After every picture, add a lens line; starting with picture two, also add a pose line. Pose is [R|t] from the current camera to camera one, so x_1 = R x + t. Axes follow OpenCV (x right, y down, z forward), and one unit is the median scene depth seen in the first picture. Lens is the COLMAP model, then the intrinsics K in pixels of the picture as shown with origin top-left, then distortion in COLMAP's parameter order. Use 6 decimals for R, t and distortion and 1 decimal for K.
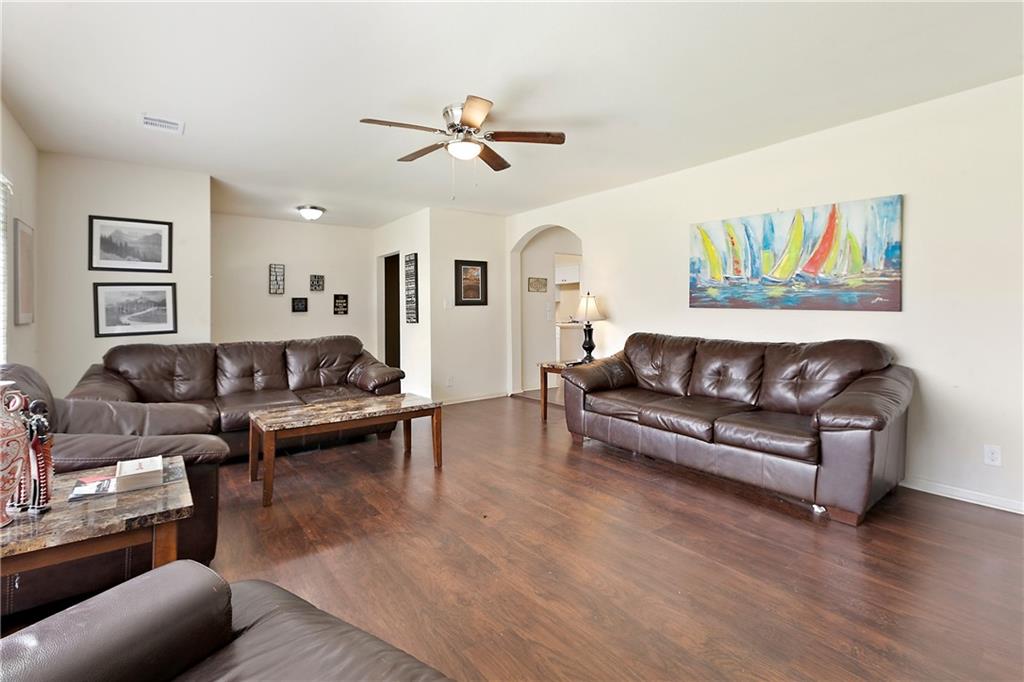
lens RADIAL K [[470.5, 0, 515.4], [0, 470.5, 307.0], [0, 0, 1]] dist [0.000177, -0.000008]
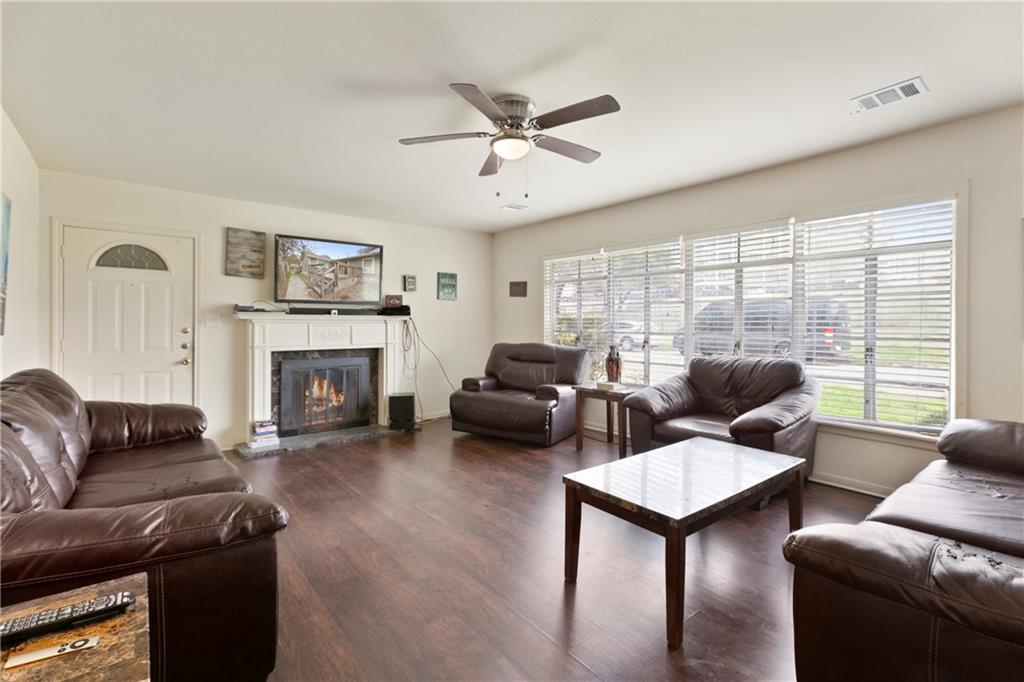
lens RADIAL K [[461.1, 0, 510.4], [0, 461.1, 320.8], [0, 0, 1]] dist [0.001964, -0.000132]
pose [[-0.999579, 0.012612, -0.026125, -0.067814], [0.012976, 0.999820, -0.013814, 0.005667], [0.025946, -0.014148, -0.999563, 1.510278]]
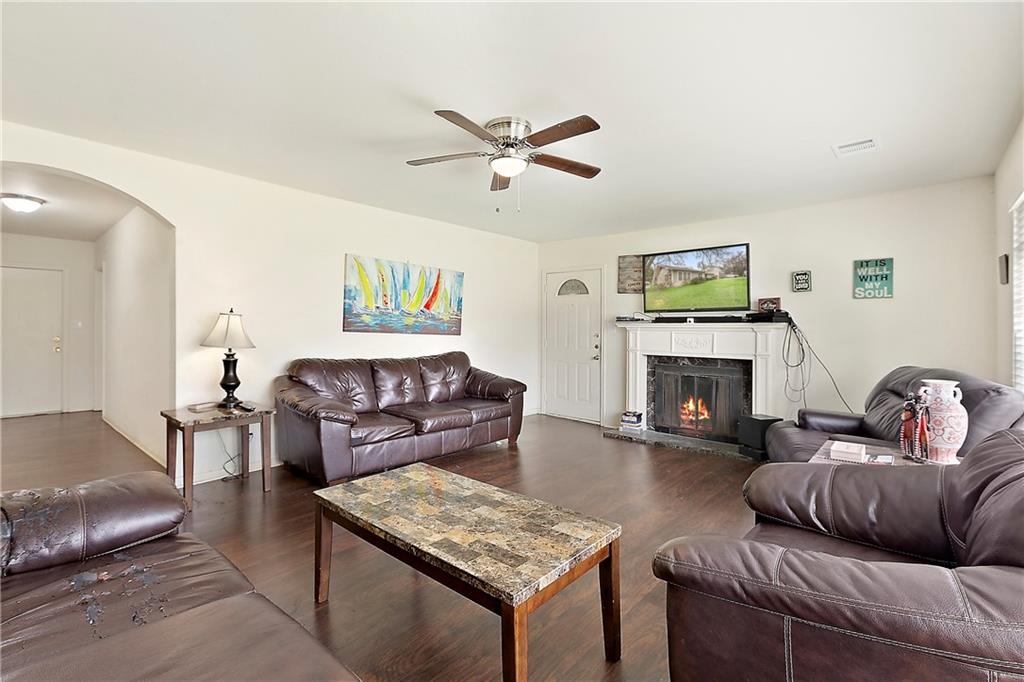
lens RADIAL K [[461.1, 0, 510.4], [0, 461.1, 320.8], [0, 0, 1]] dist [0.001964, -0.000132]
pose [[-0.201807, 0.027450, 0.979040, -0.816949], [-0.012175, 0.999460, -0.030532, 0.005017], [-0.979350, -0.018081, -0.201364, 0.949141]]
